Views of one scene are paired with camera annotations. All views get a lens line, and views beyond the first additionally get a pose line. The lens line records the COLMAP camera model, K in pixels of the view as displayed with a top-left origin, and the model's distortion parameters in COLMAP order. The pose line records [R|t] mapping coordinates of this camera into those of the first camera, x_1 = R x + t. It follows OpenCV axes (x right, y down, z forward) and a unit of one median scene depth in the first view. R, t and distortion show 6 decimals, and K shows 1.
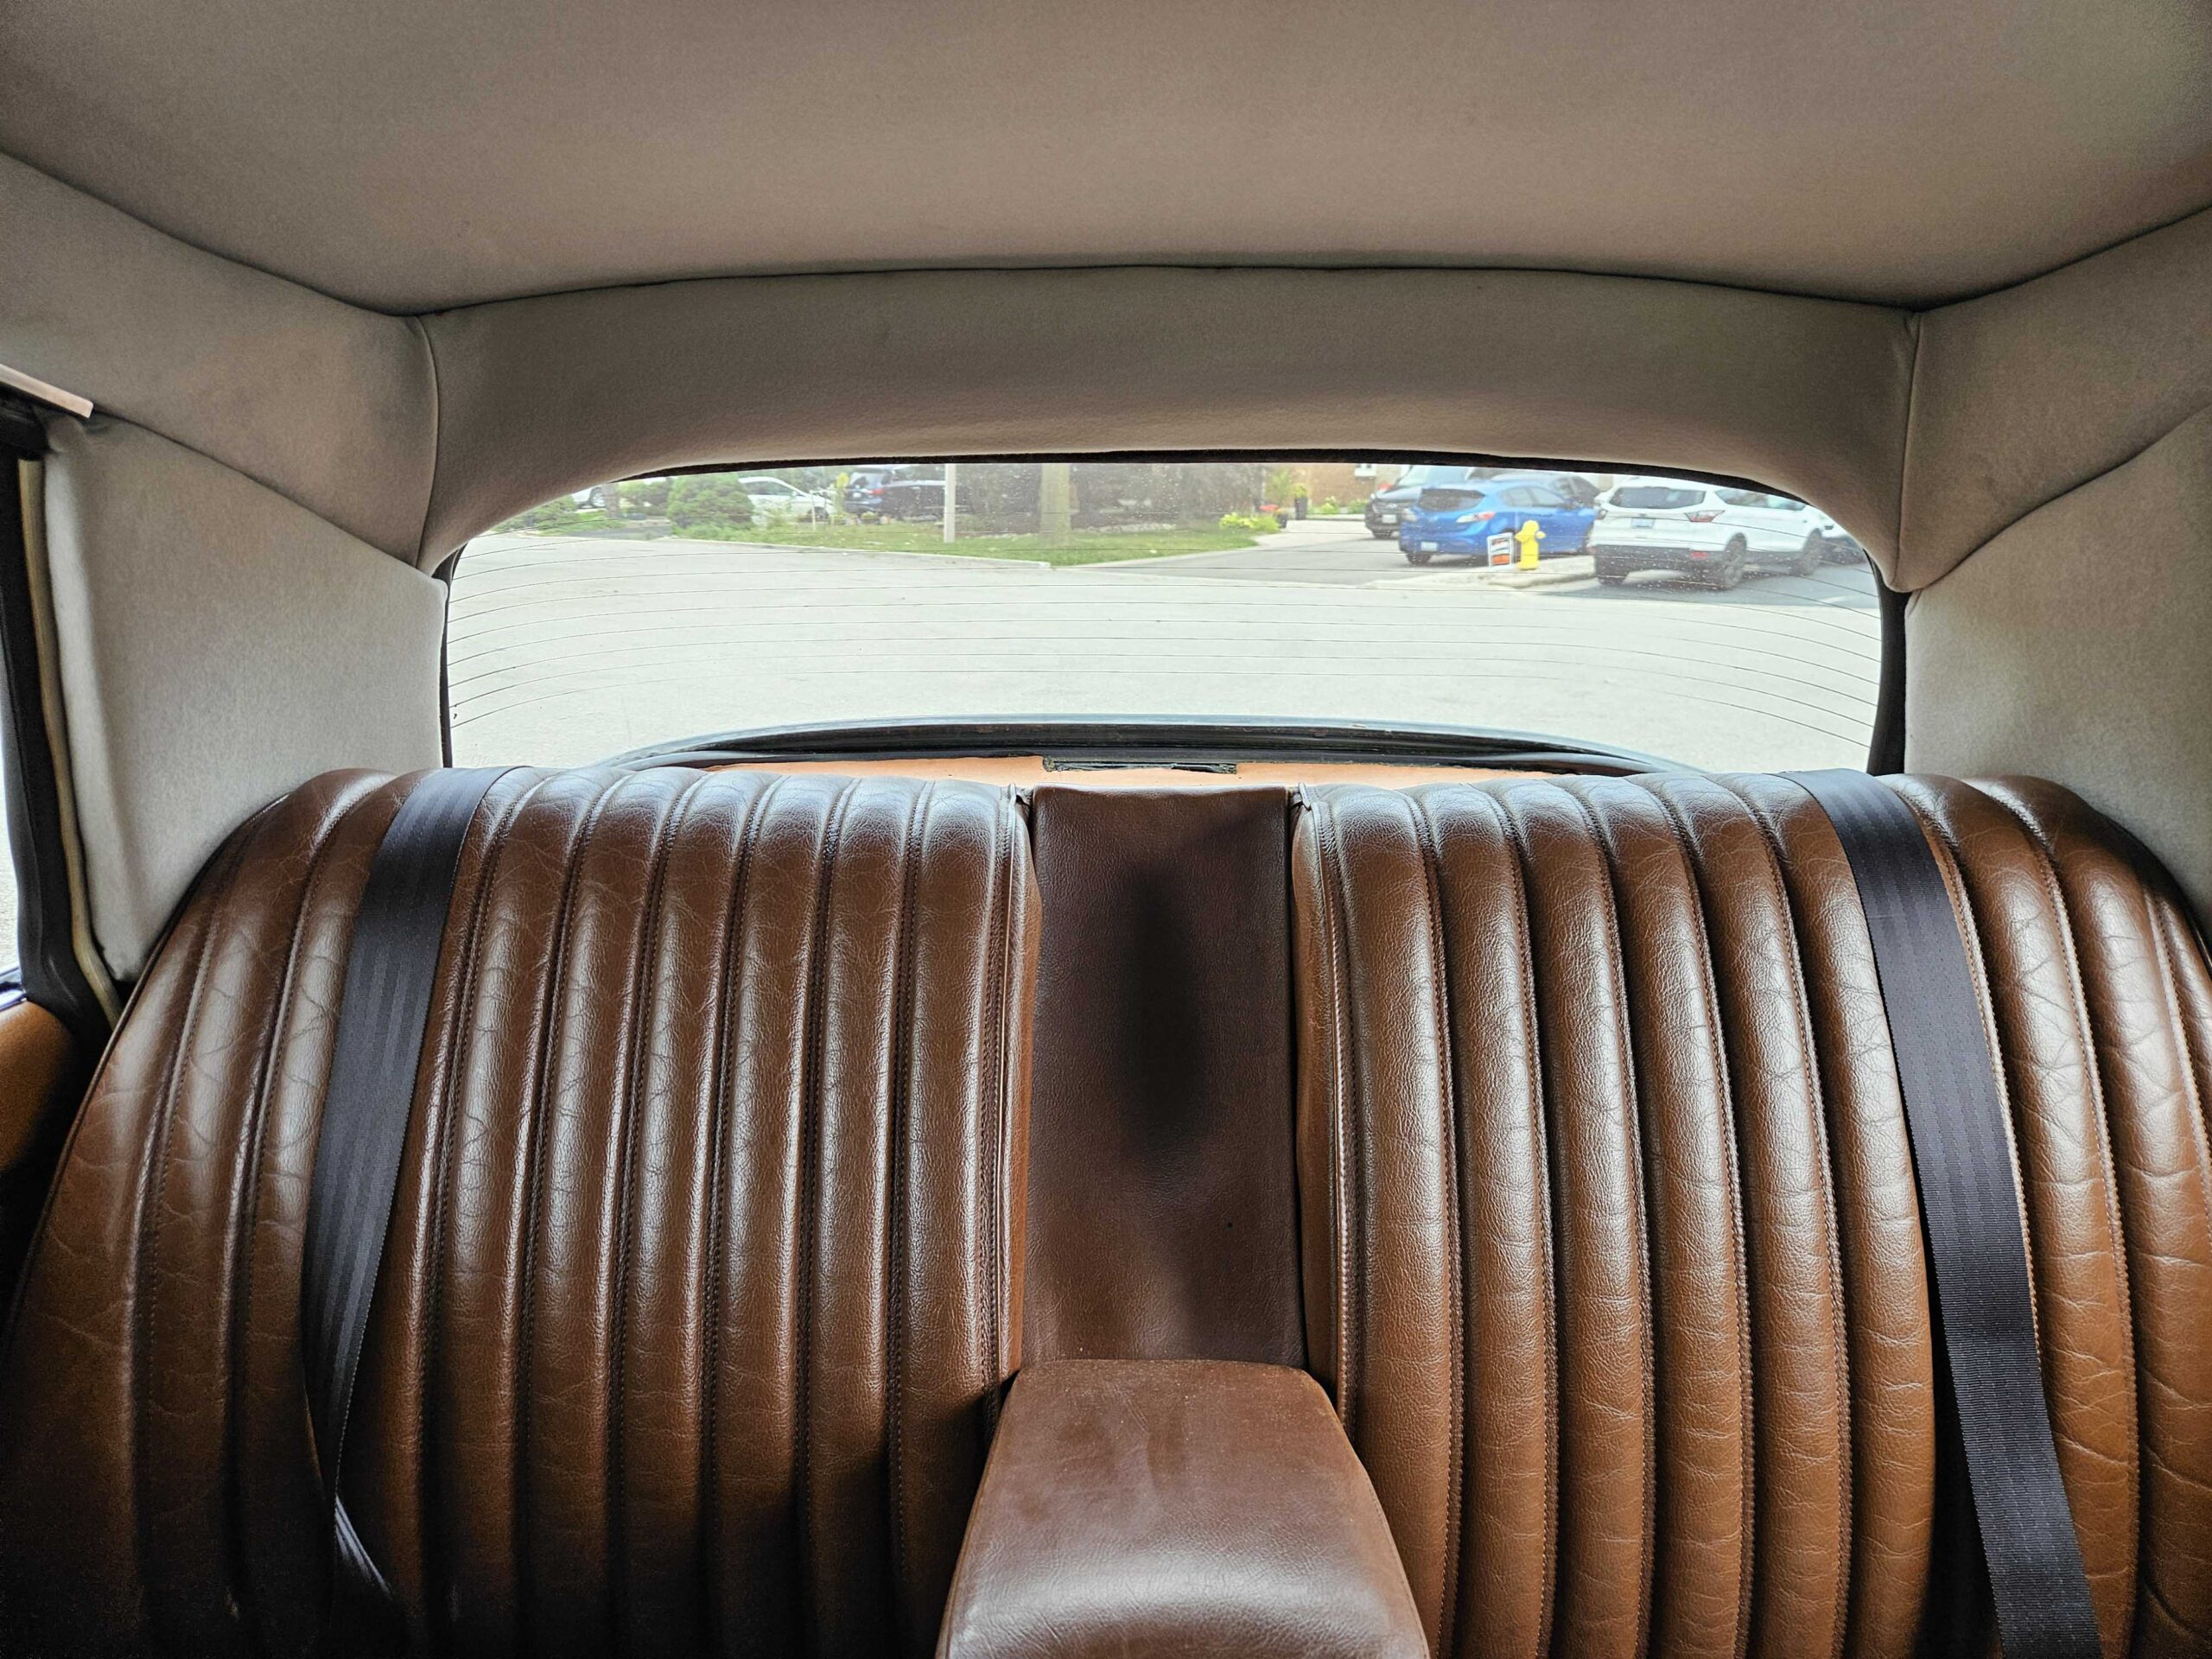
lens RADIAL K [[1497.3, 0, 1077.5], [0, 1497.3, 824.2], [0, 0, 1]] dist [0.071020, -0.065371]
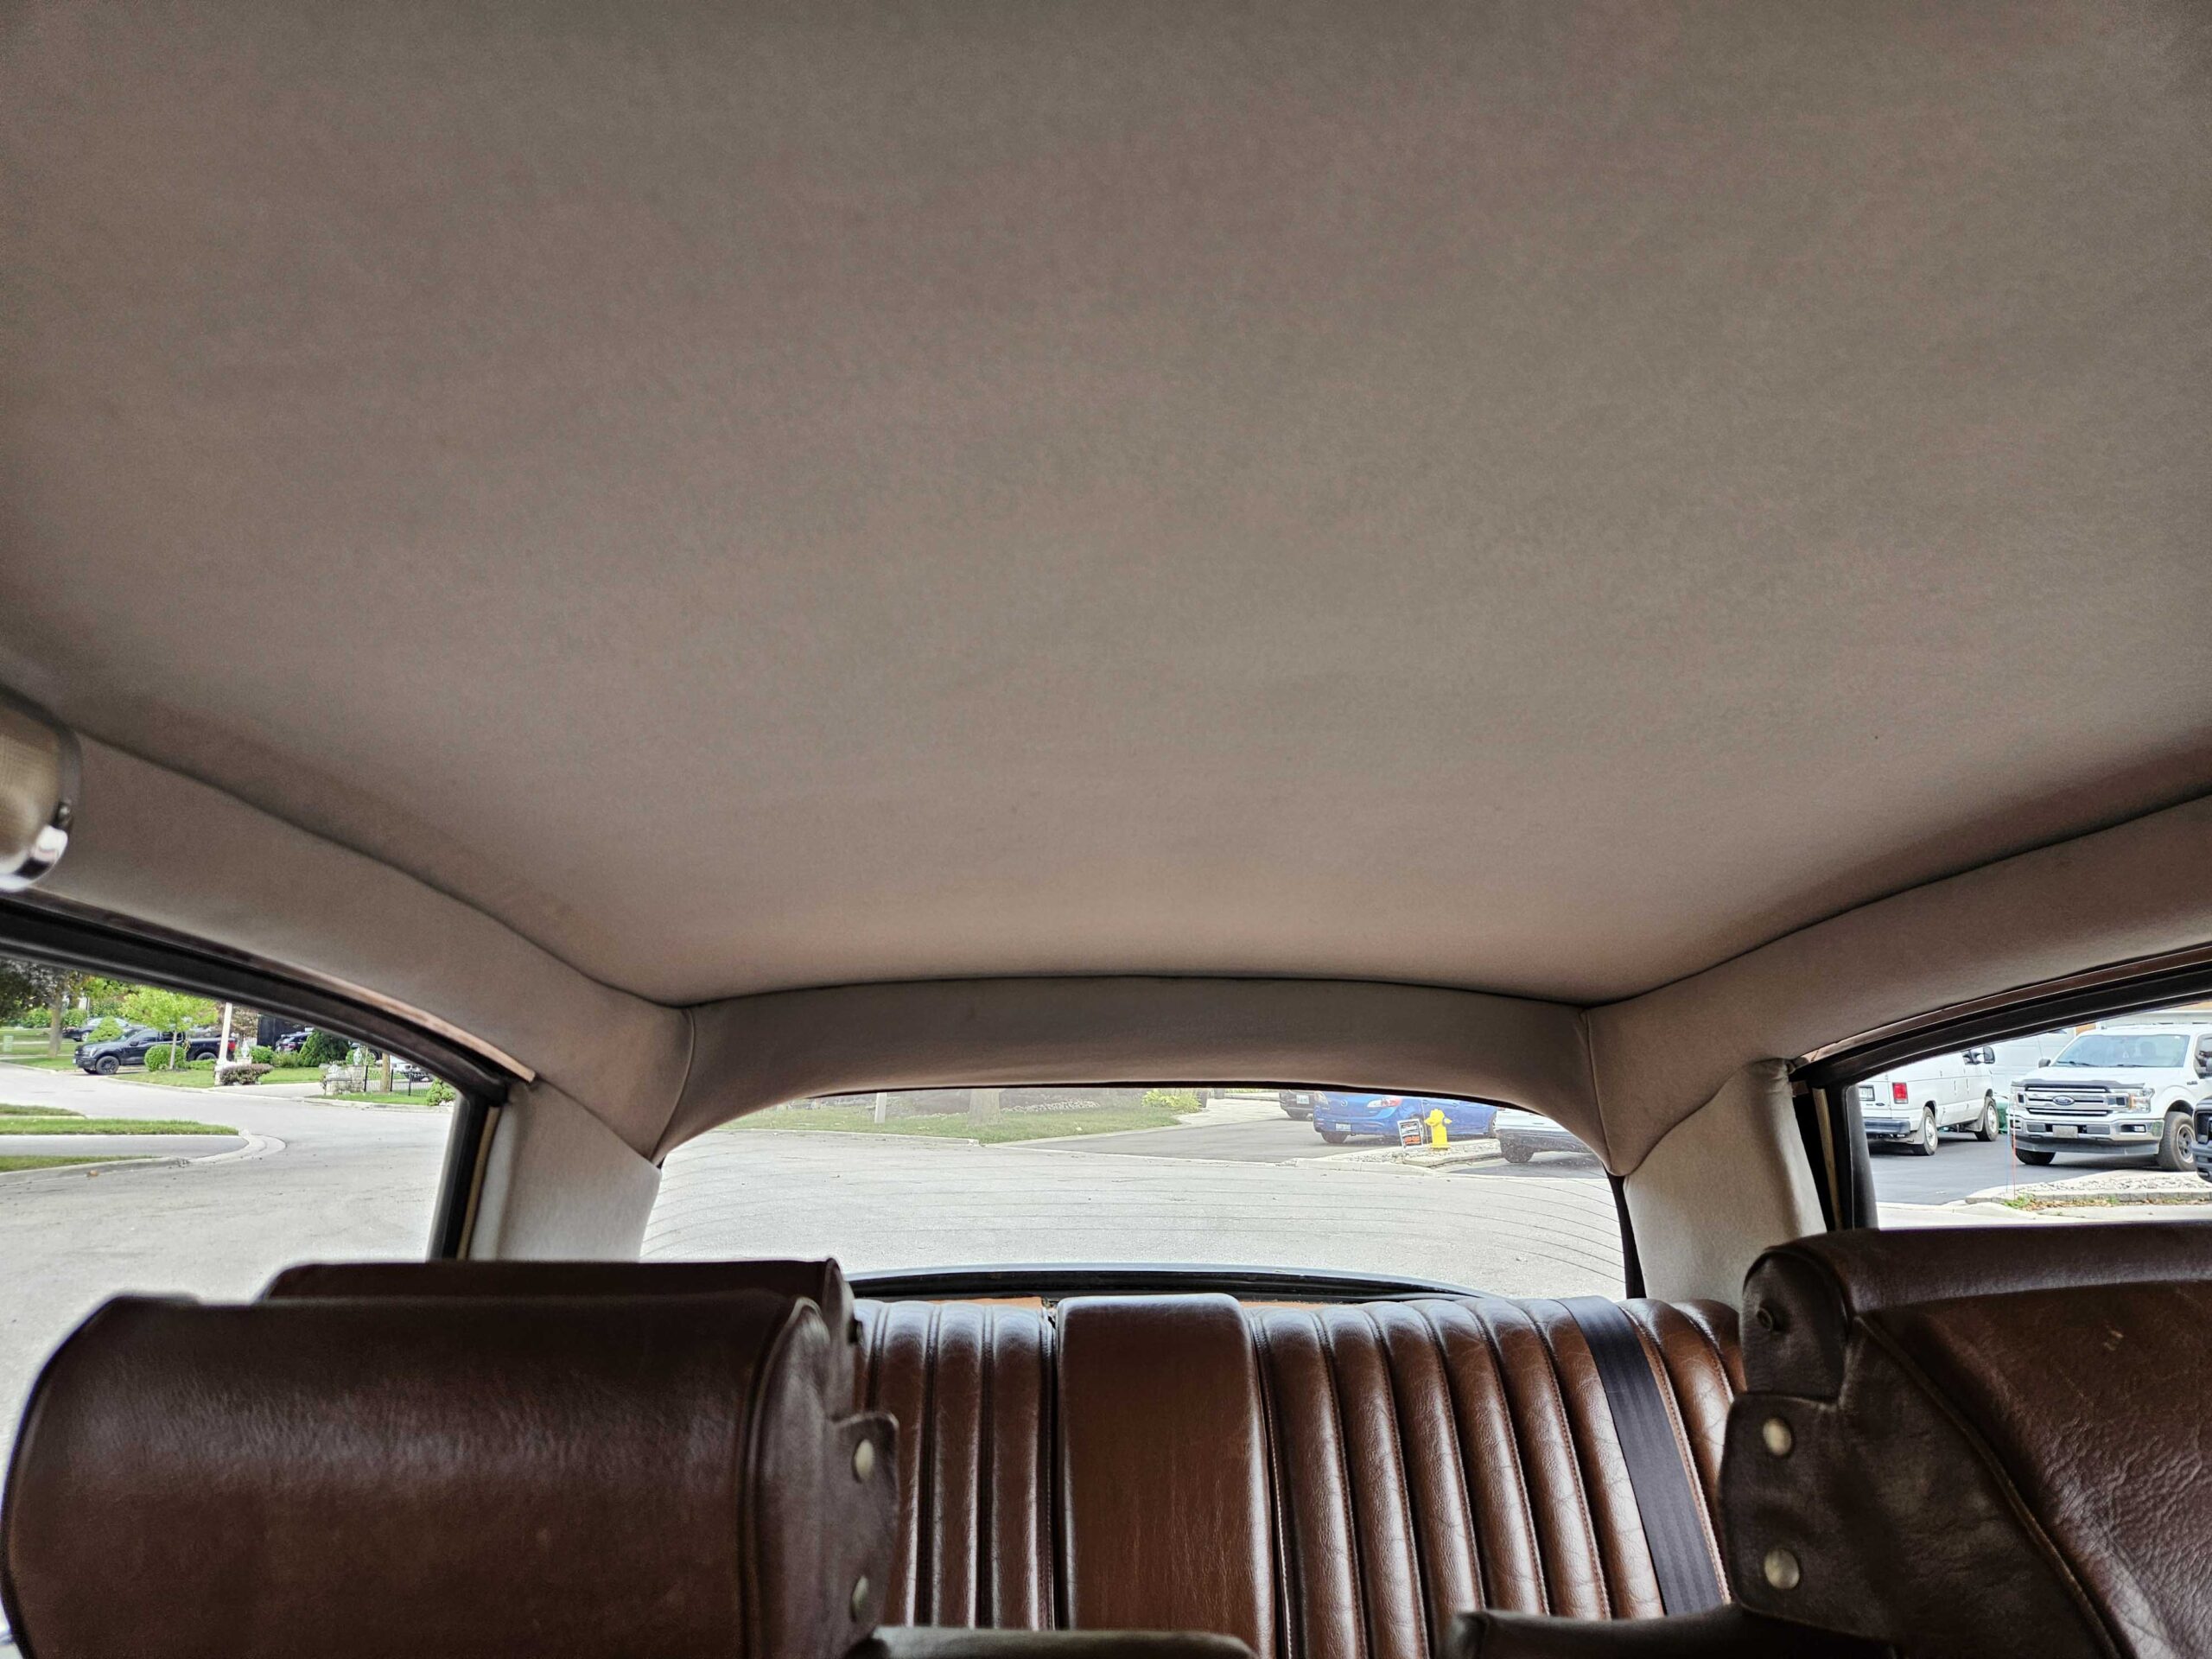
lens RADIAL K [[1497.3, 0, 1077.5], [0, 1497.3, 824.2], [0, 0, 1]] dist [0.071020, -0.065371]
pose [[0.998645, 0.008598, 0.051331, -0.101461], [0.011031, 0.928888, -0.370197, 0.086704], [-0.050863, 0.370262, 0.927534, -0.600607]]
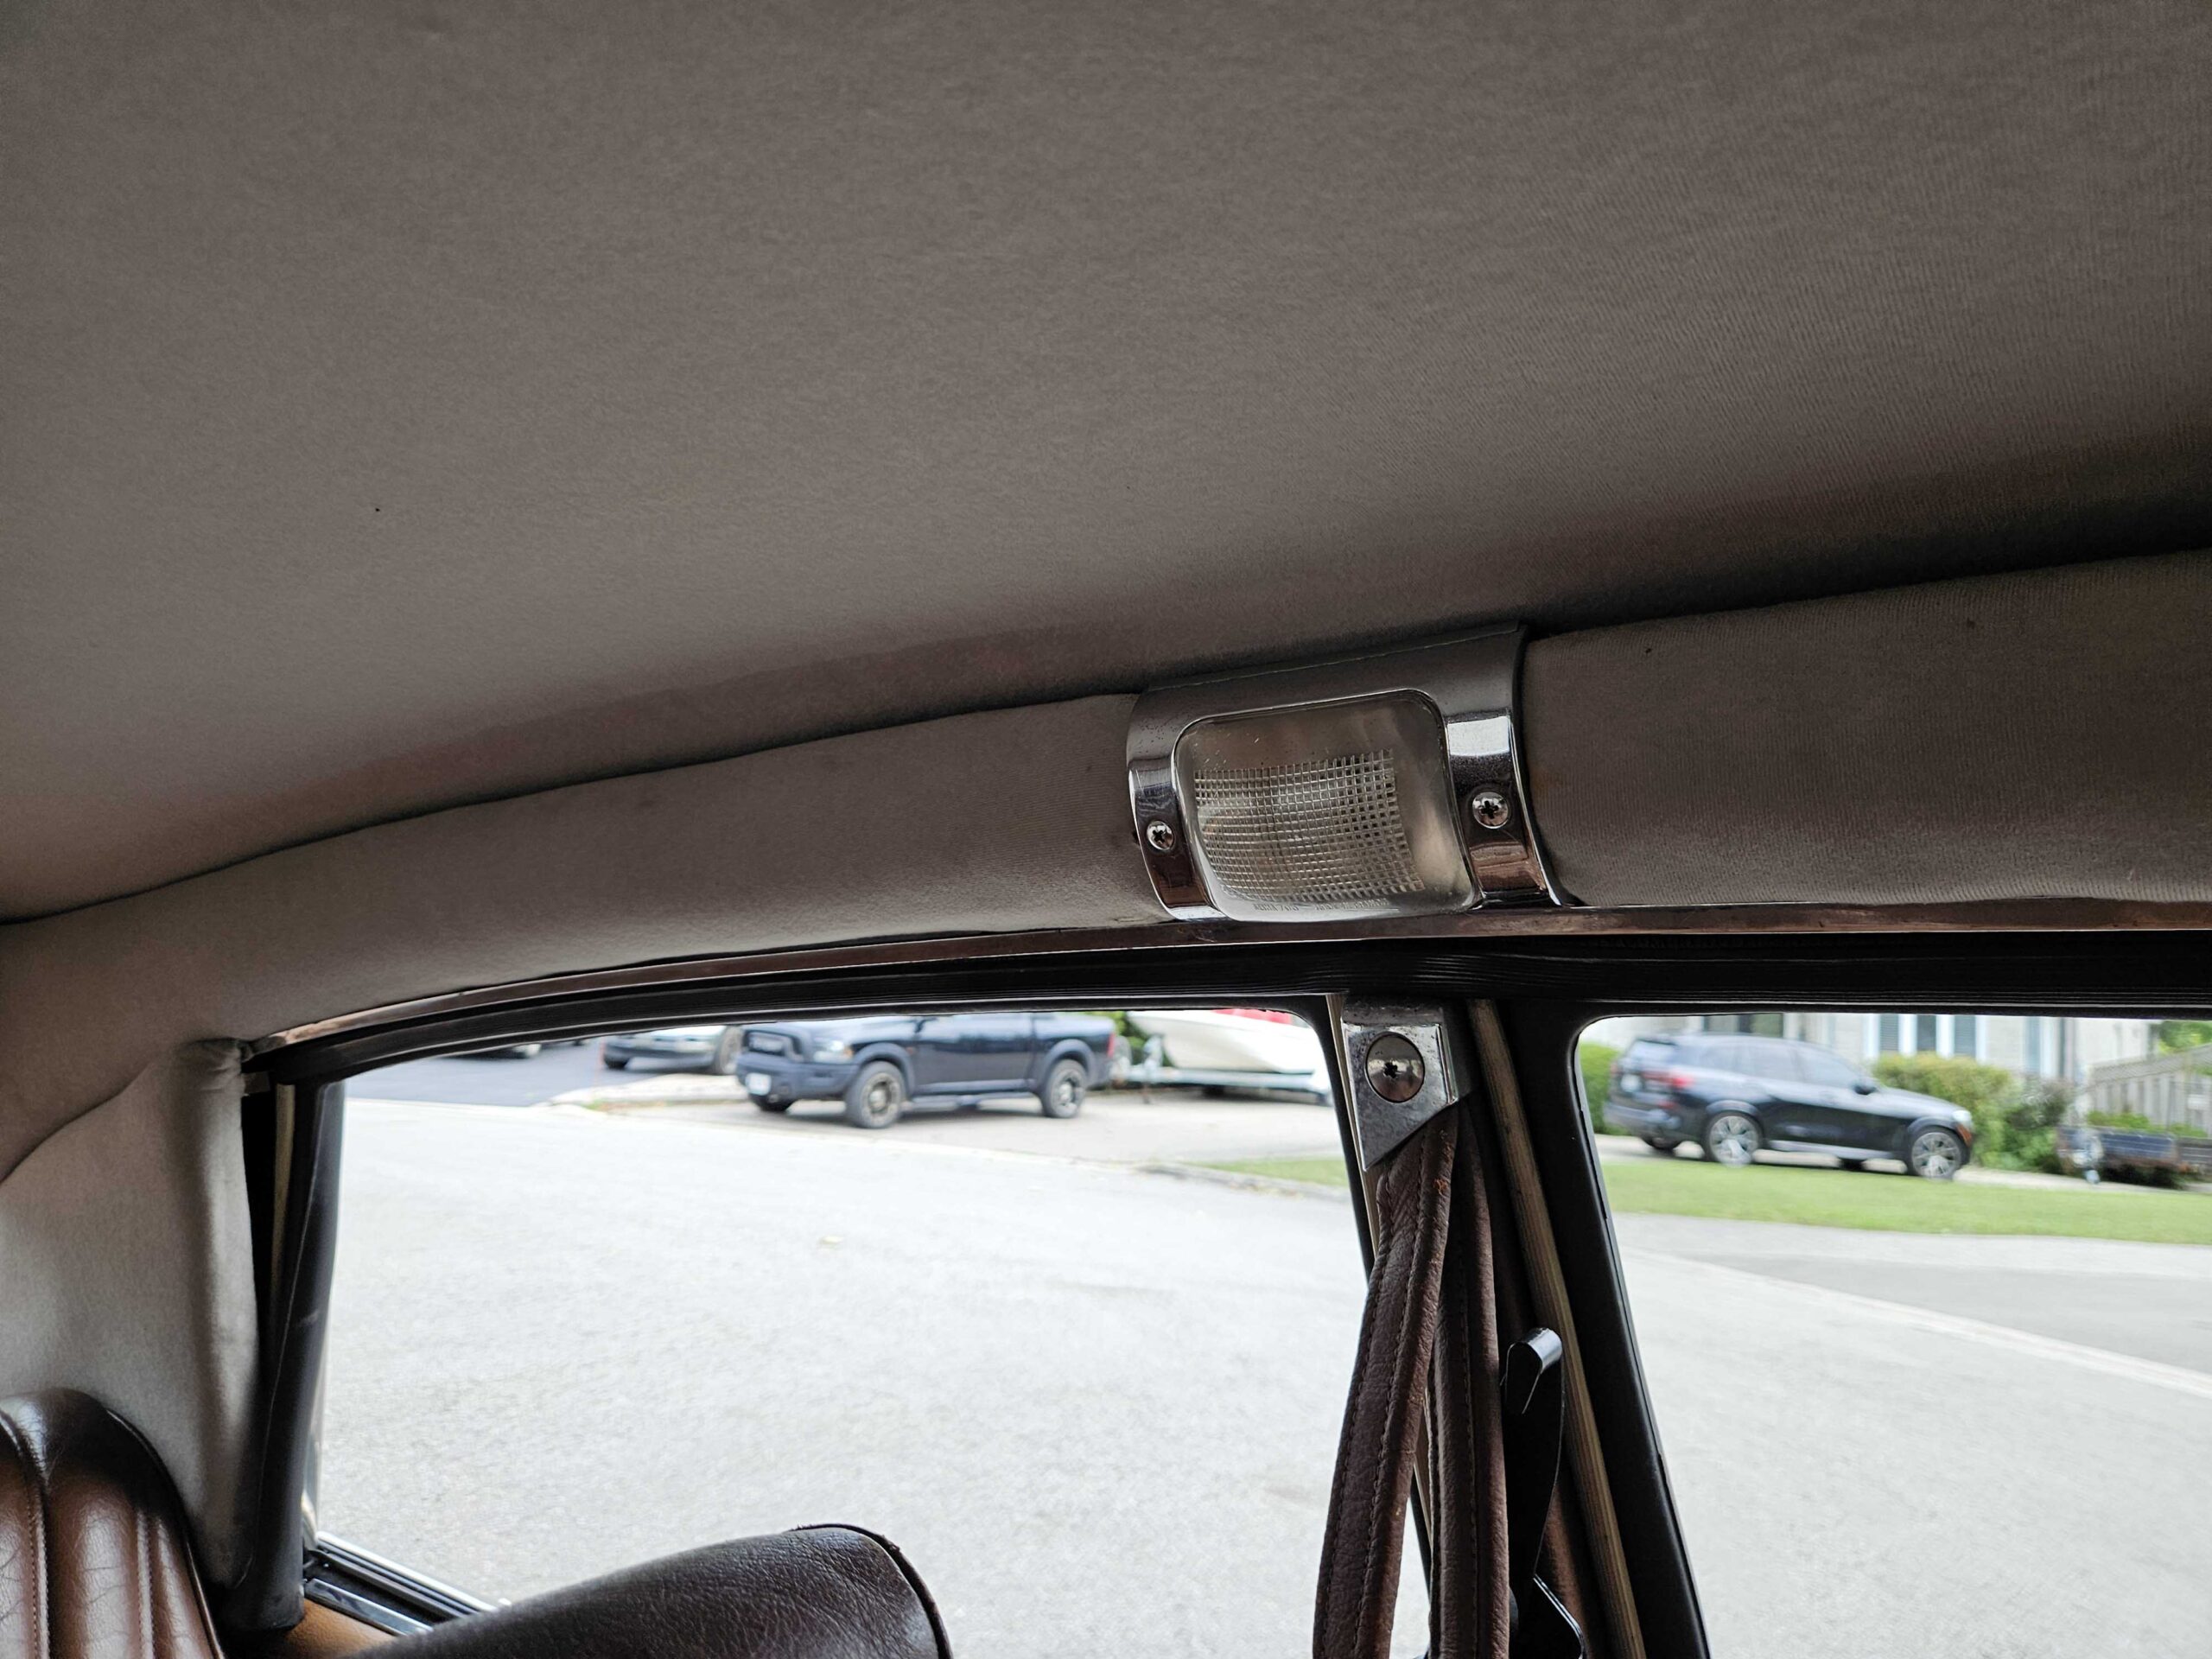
lens RADIAL K [[1486.8, 0, 1089.9], [0, 1486.8, 822.0], [0, 0, 1]] dist [0.011744, 0.000736]
pose [[0.621440, 0.132107, 0.772243, 0.245780], [0.105581, 0.962569, -0.249629, -0.077281], [-0.776315, 0.236663, 0.584231, -0.184952]]
